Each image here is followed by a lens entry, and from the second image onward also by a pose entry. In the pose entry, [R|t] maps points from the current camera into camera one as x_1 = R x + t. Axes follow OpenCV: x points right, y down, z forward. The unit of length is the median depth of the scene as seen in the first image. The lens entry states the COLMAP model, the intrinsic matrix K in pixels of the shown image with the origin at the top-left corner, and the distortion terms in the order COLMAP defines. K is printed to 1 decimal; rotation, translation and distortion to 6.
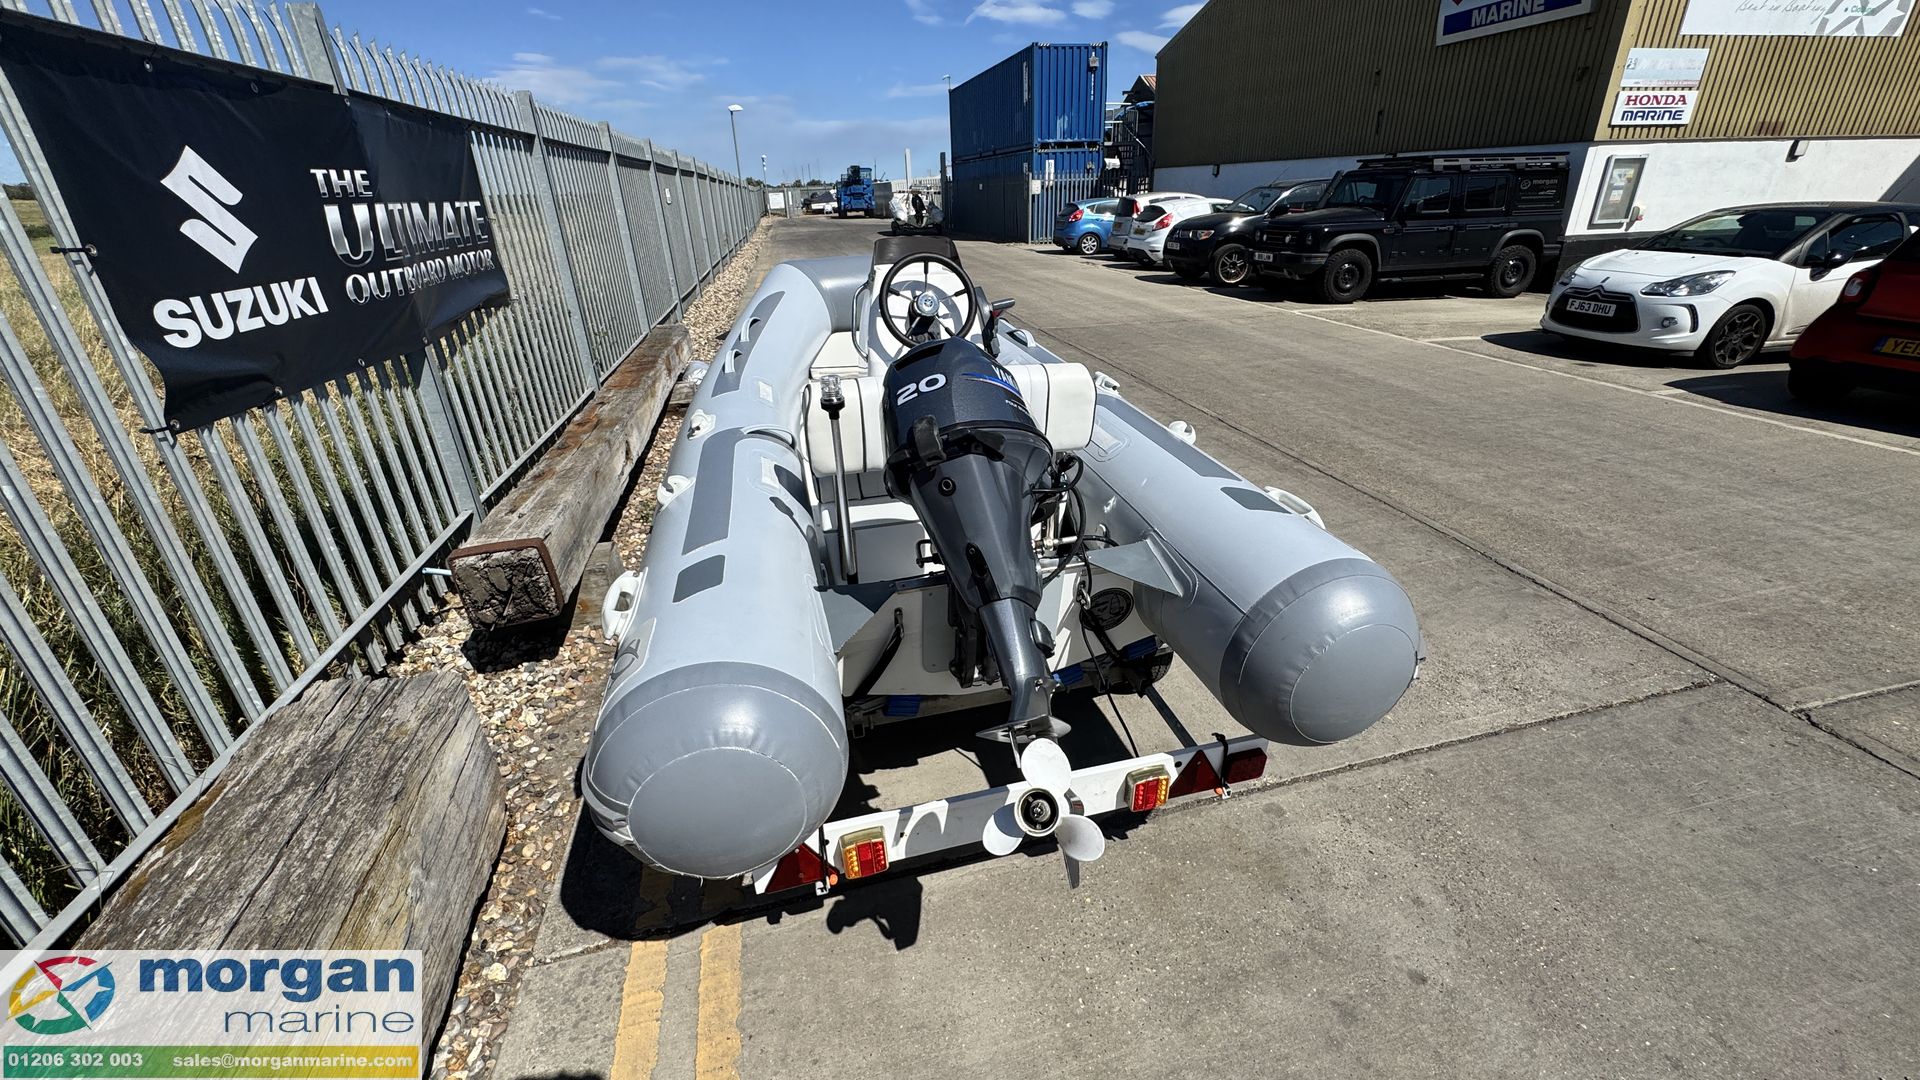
lens RADIAL K [[761.9, 0, 962.0], [0, 761.9, 538.3], [0, 0, 1]] dist [-0.008514, 0.000883]
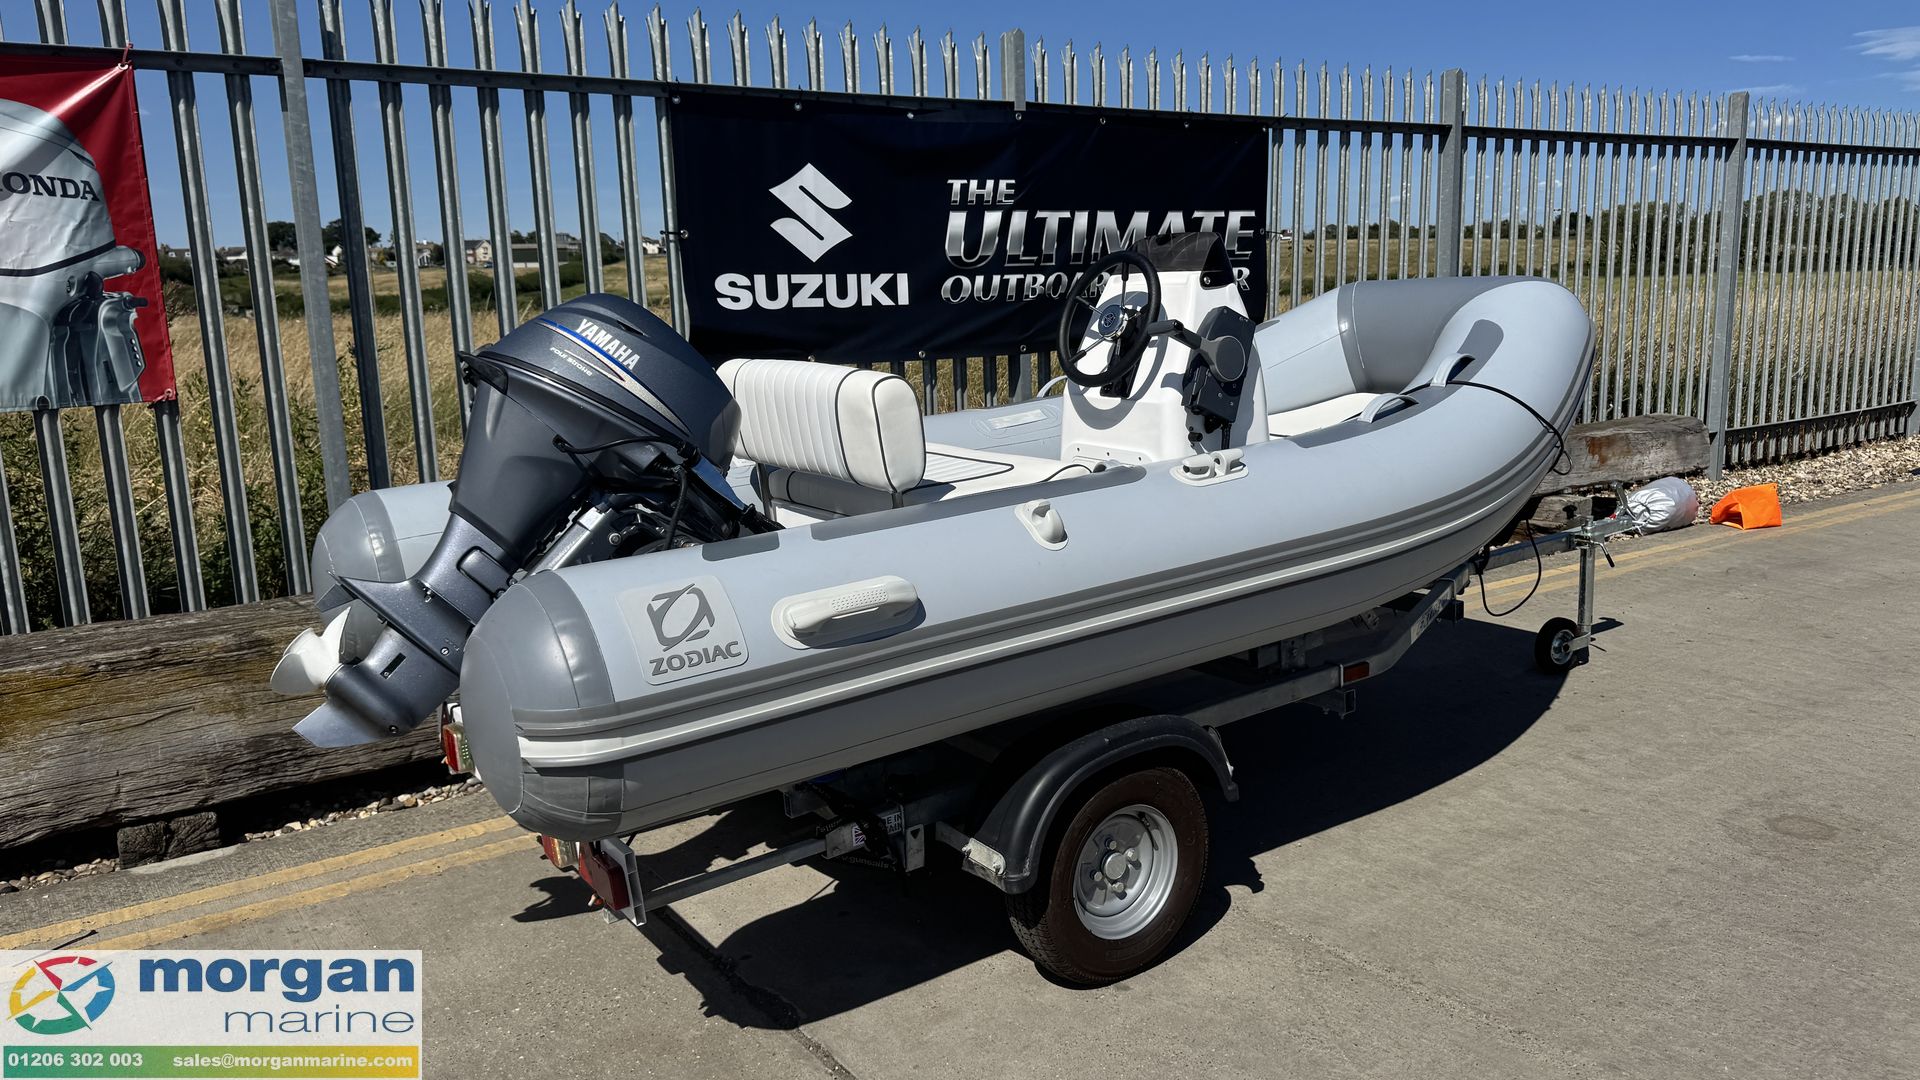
lens RADIAL K [[1331.5, 0, 958.2], [0, 1331.5, 563.5], [0, 0, 1]] dist [0.061184, -0.089080]
pose [[0.348019, 0.220147, -0.911273, 0.420999], [-0.379691, 0.921845, 0.077696, -0.056111], [0.857157, 0.318962, 0.404408, 0.171481]]
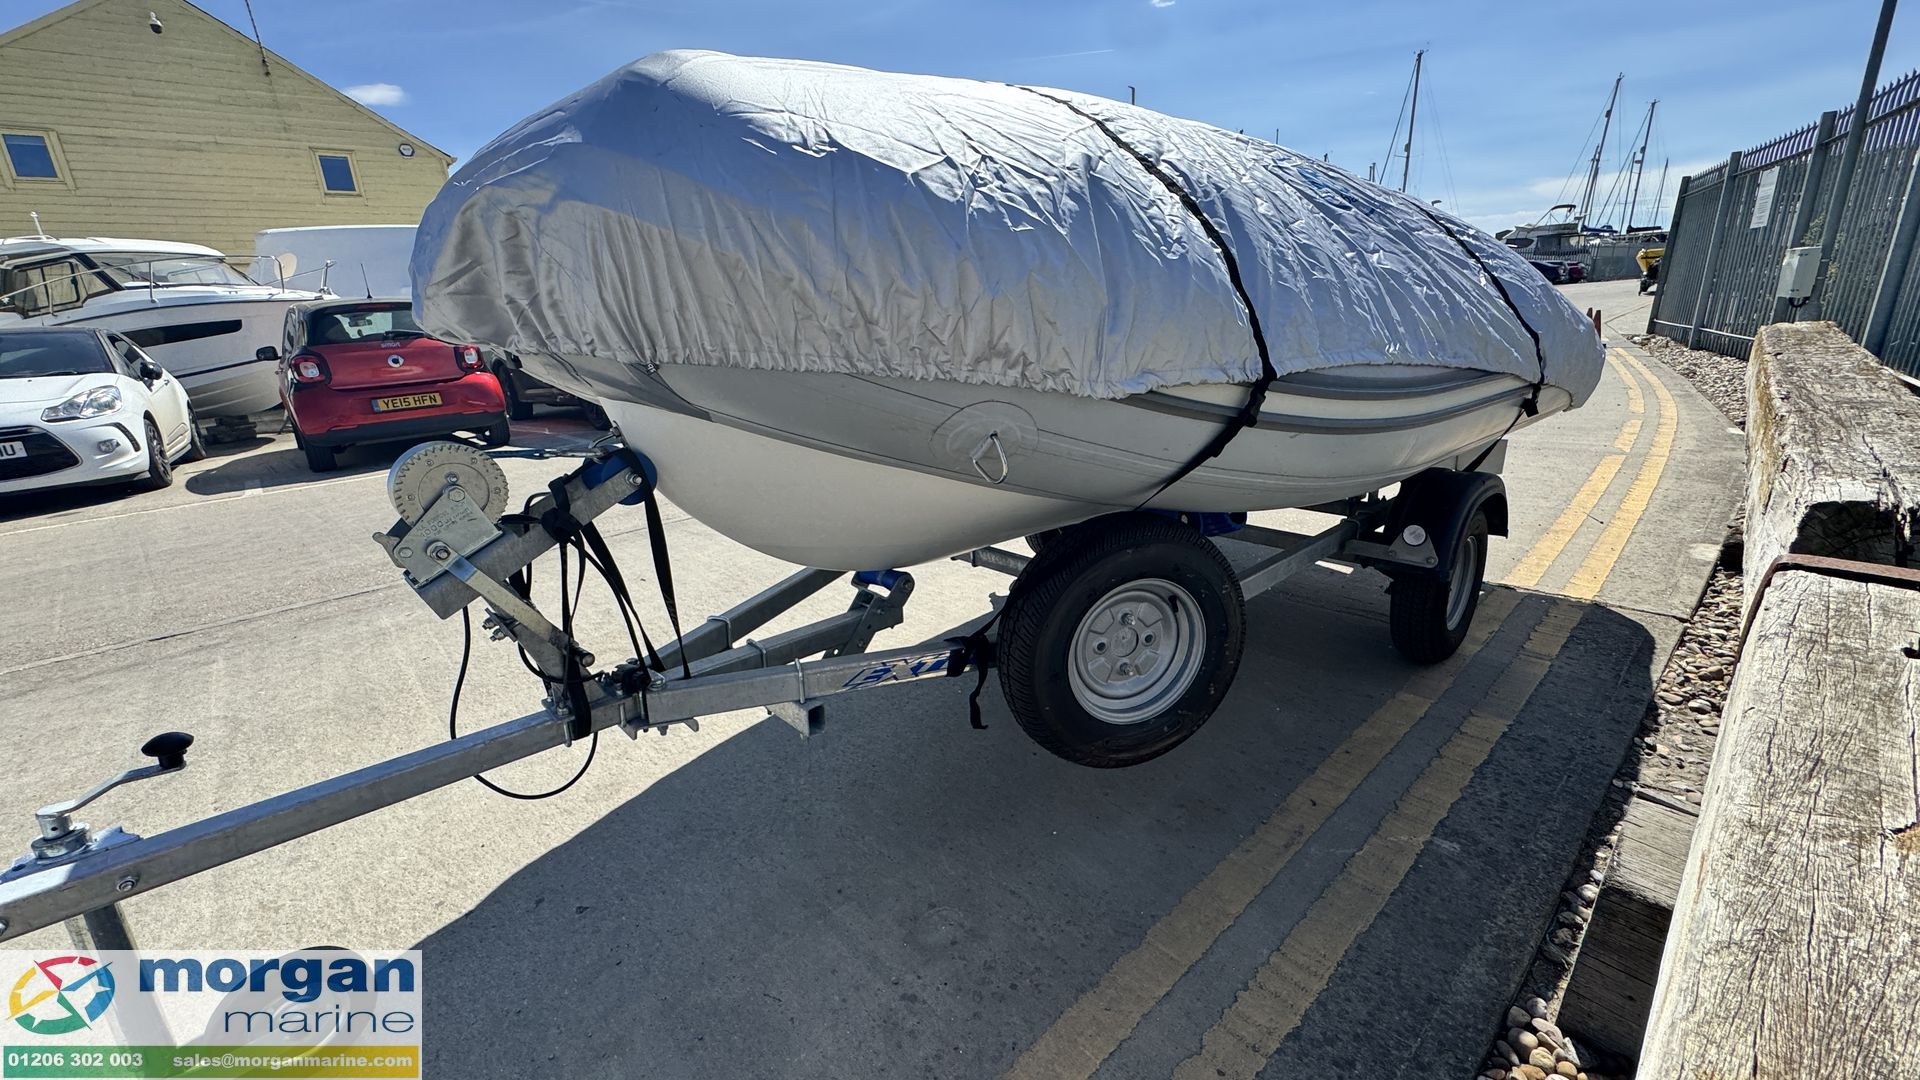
lens RADIAL K [[761.9, 0, 959.0], [0, 761.9, 535.6], [0, 0, 1]] dist [-0.008514, 0.000883]
pose [[-0.481607, -0.203410, 0.852455, -0.278216], [0.423152, 0.797825, 0.429440, -0.167237], [-0.767462, 0.567539, -0.298165, 0.584935]]
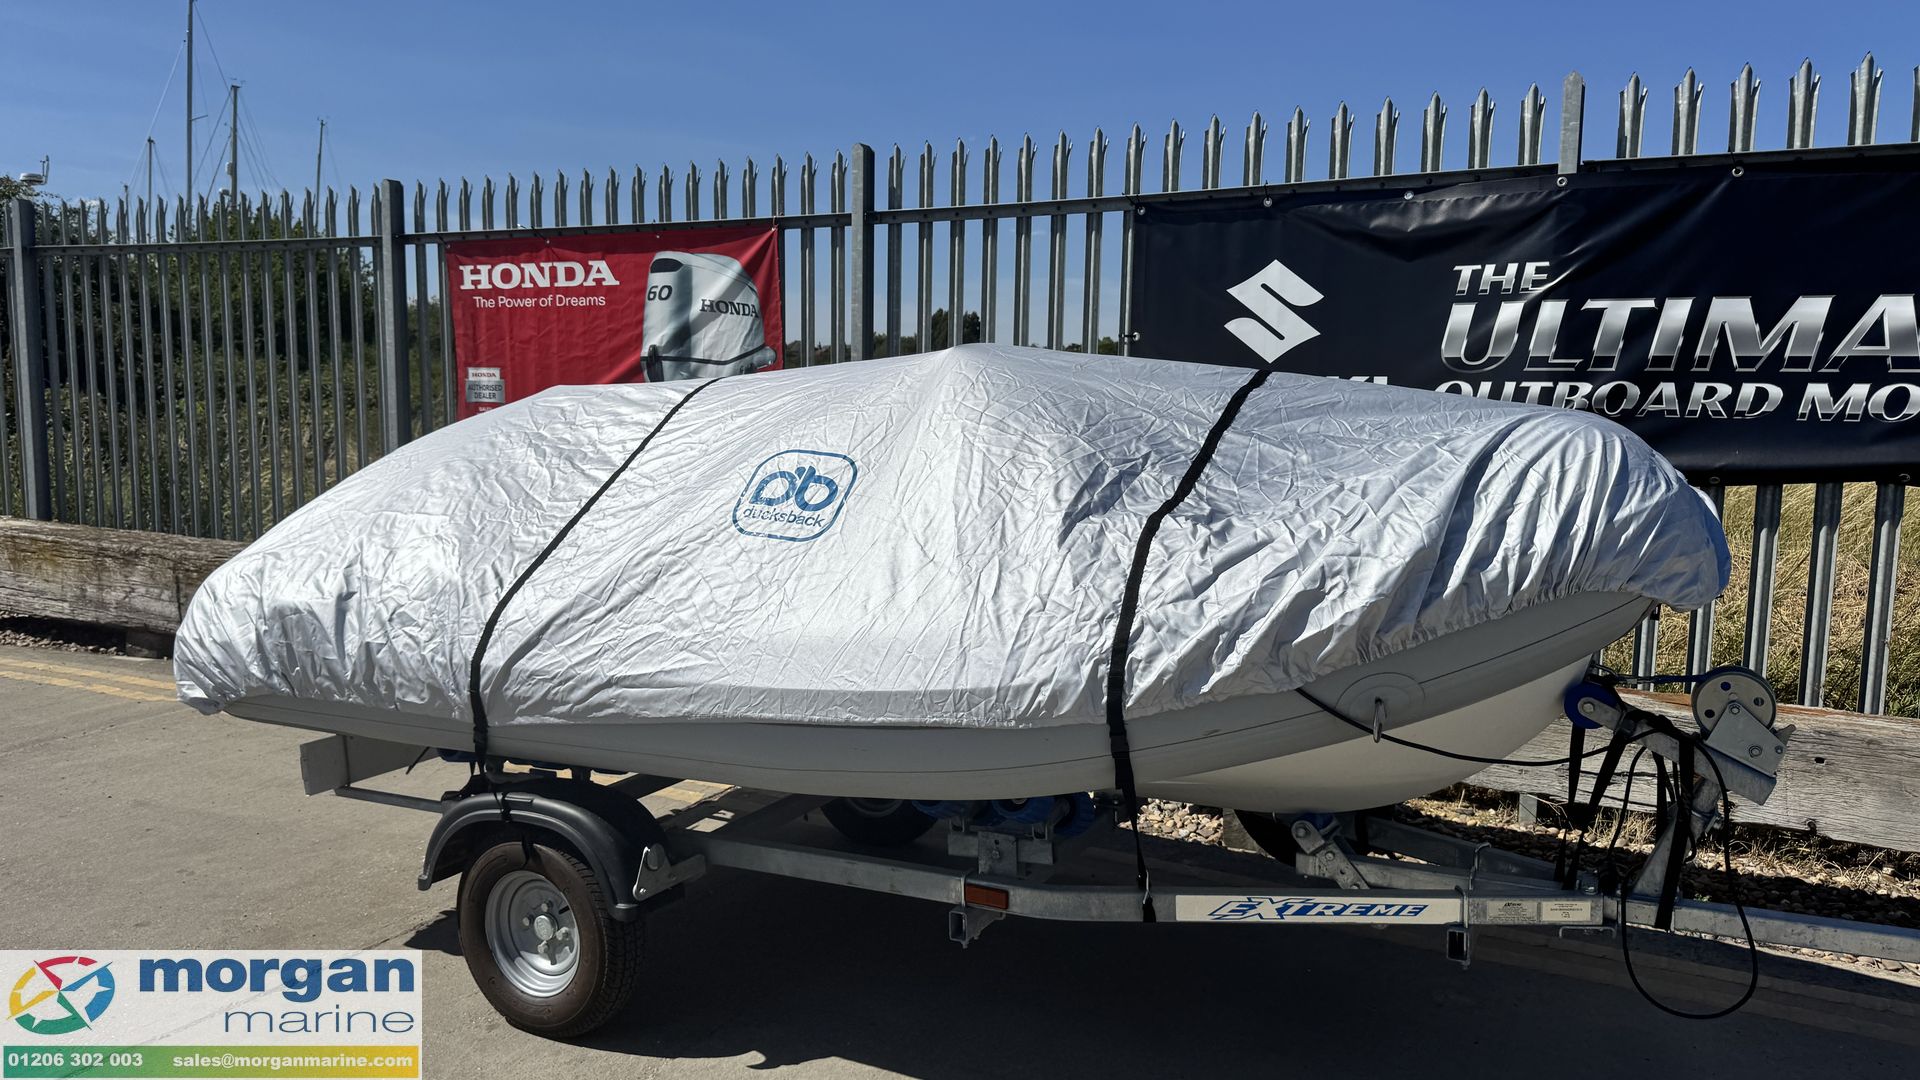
lens RADIAL K [[1331.5, 0, 967.1], [0, 1331.5, 547.0], [0, 0, 1]] dist [0.061184, -0.089080]
pose [[-0.667131, 0.119690, -0.735262, 0.301650], [-0.297511, 0.862068, 0.410275, -0.283222], [0.682952, 0.492456, -0.539503, 0.675033]]
